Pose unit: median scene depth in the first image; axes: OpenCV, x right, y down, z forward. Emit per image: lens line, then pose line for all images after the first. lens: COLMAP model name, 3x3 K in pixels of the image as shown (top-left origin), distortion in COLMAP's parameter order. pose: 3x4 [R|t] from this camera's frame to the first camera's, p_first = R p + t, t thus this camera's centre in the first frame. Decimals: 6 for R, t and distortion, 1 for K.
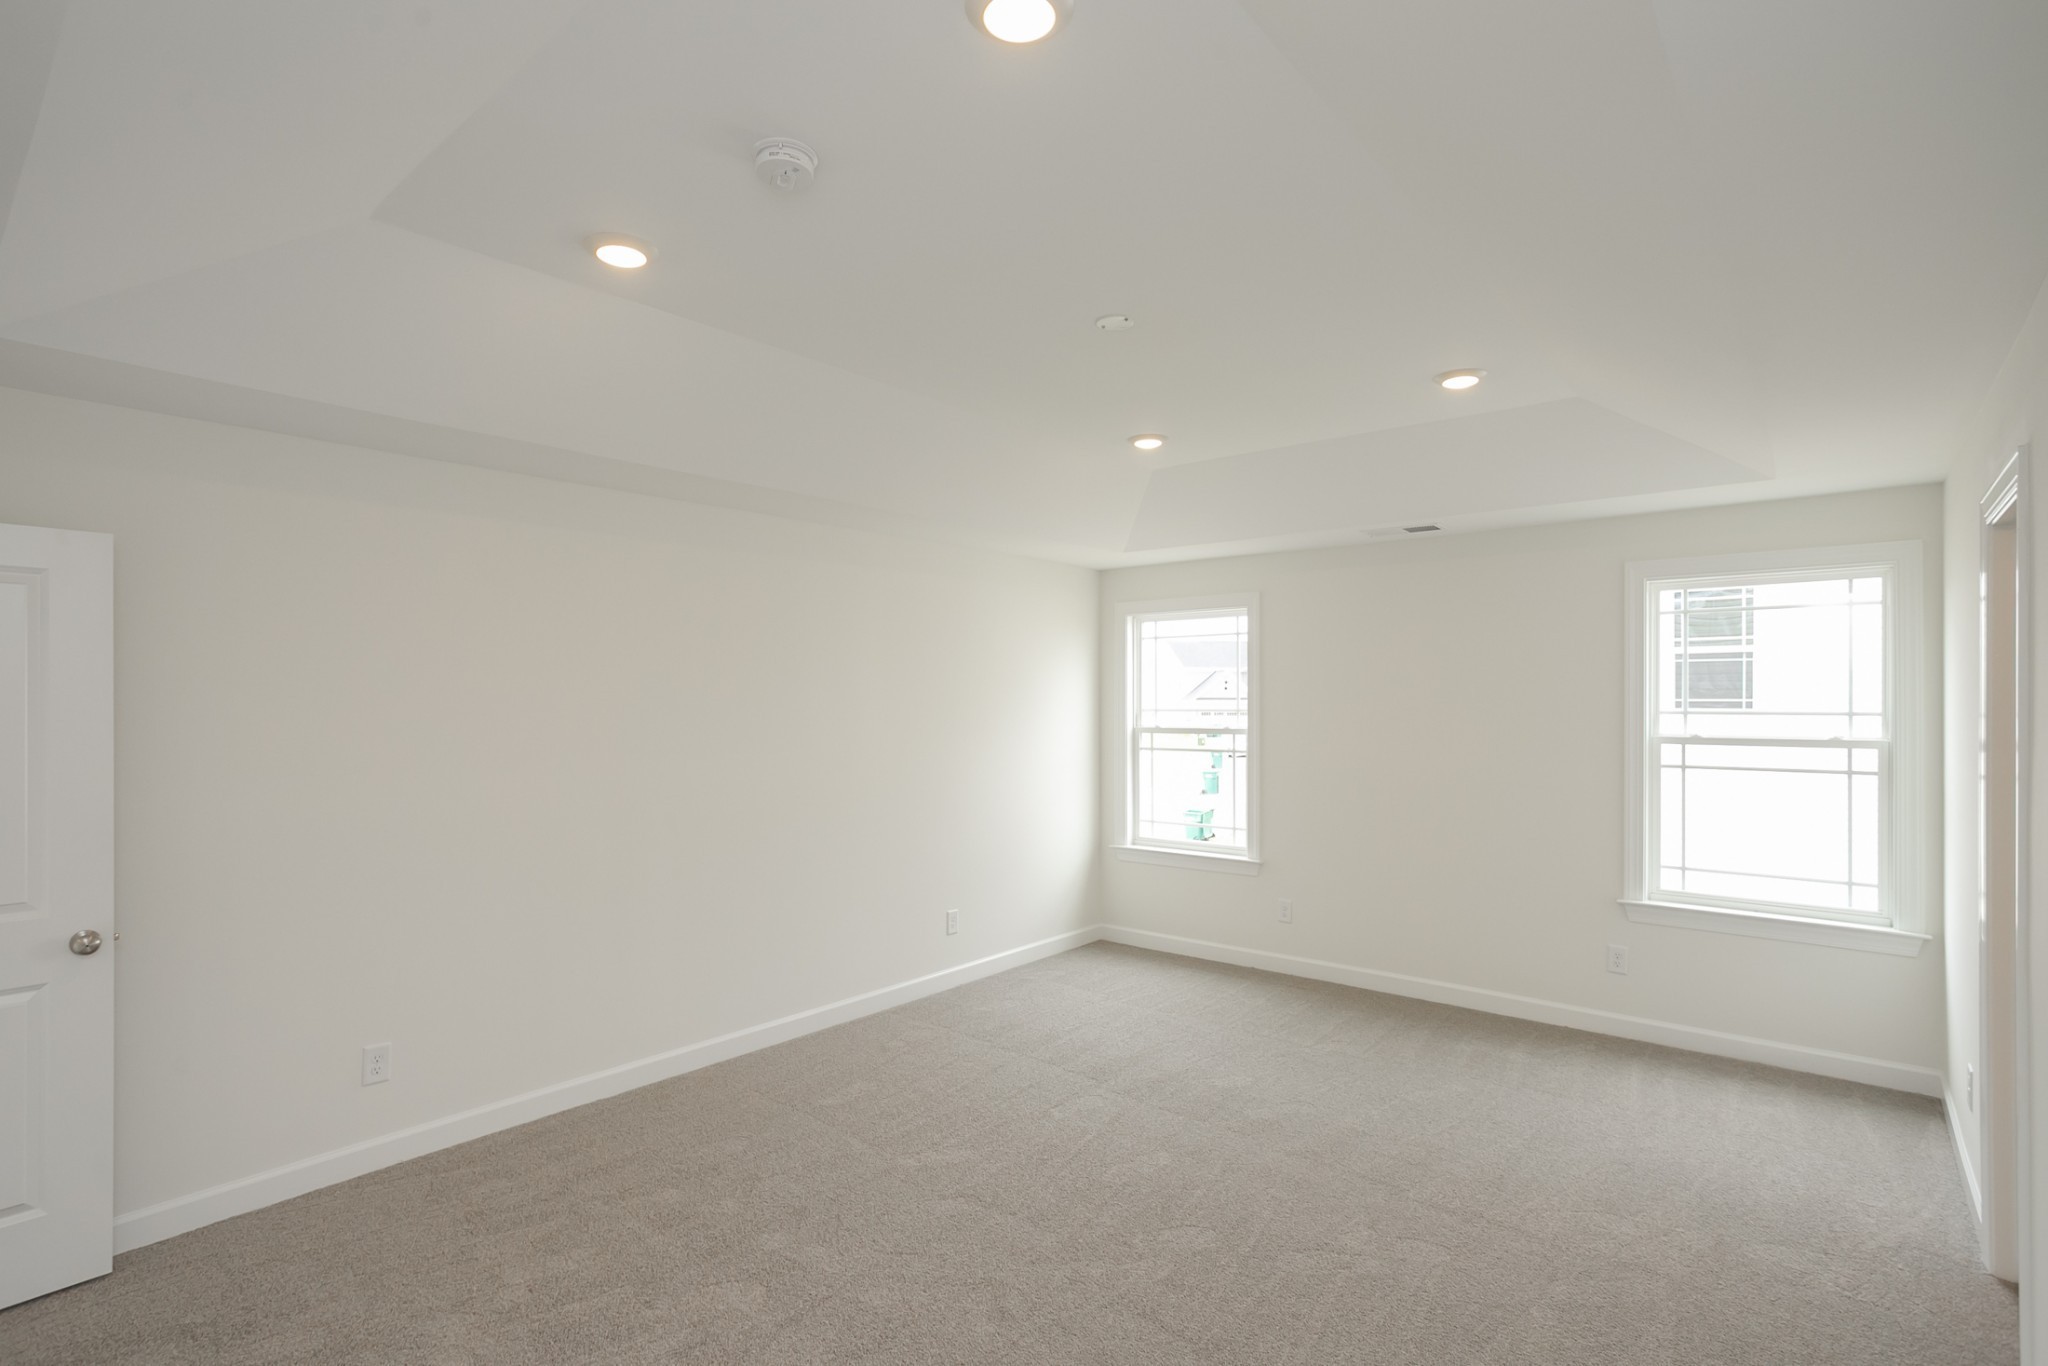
lens RADIAL K [[1096.0, 0, 1070.9], [0, 1096.0, 677.4], [0, 0, 1]] dist [0.004725, 0.002281]
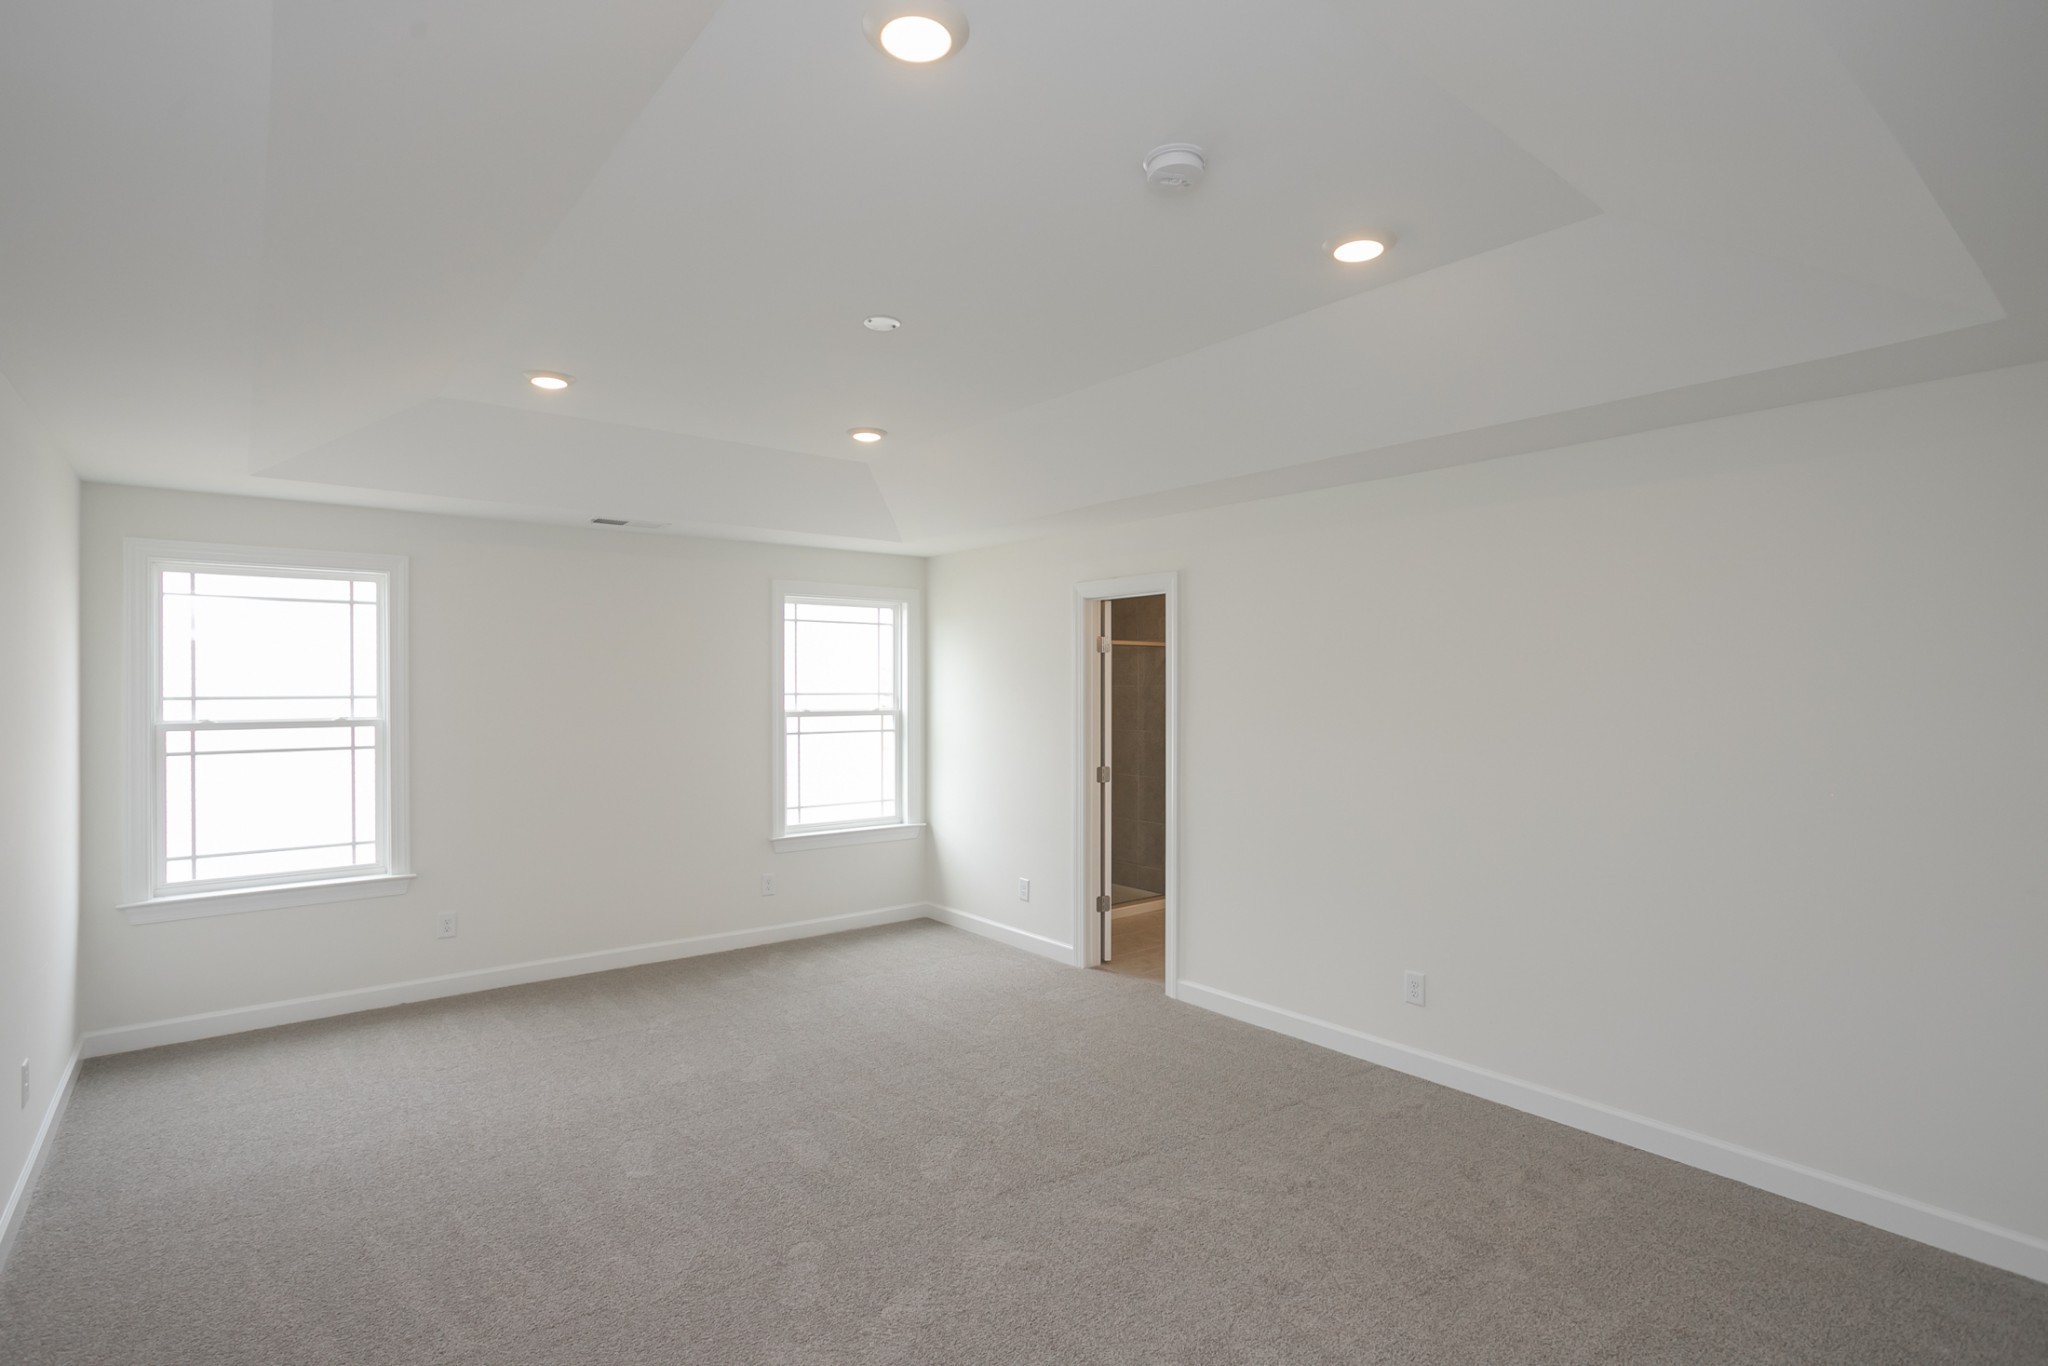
lens RADIAL K [[940.1, 0, 1024.6], [0, 940.1, 671.8], [0, 0, 1]] dist [0.001991, 0.000504]
pose [[0.225035, 0.013969, 0.974251, -0.398621], [-0.019861, 0.999755, -0.009748, 0.007986], [-0.974148, -0.017156, 0.225257, 0.349773]]
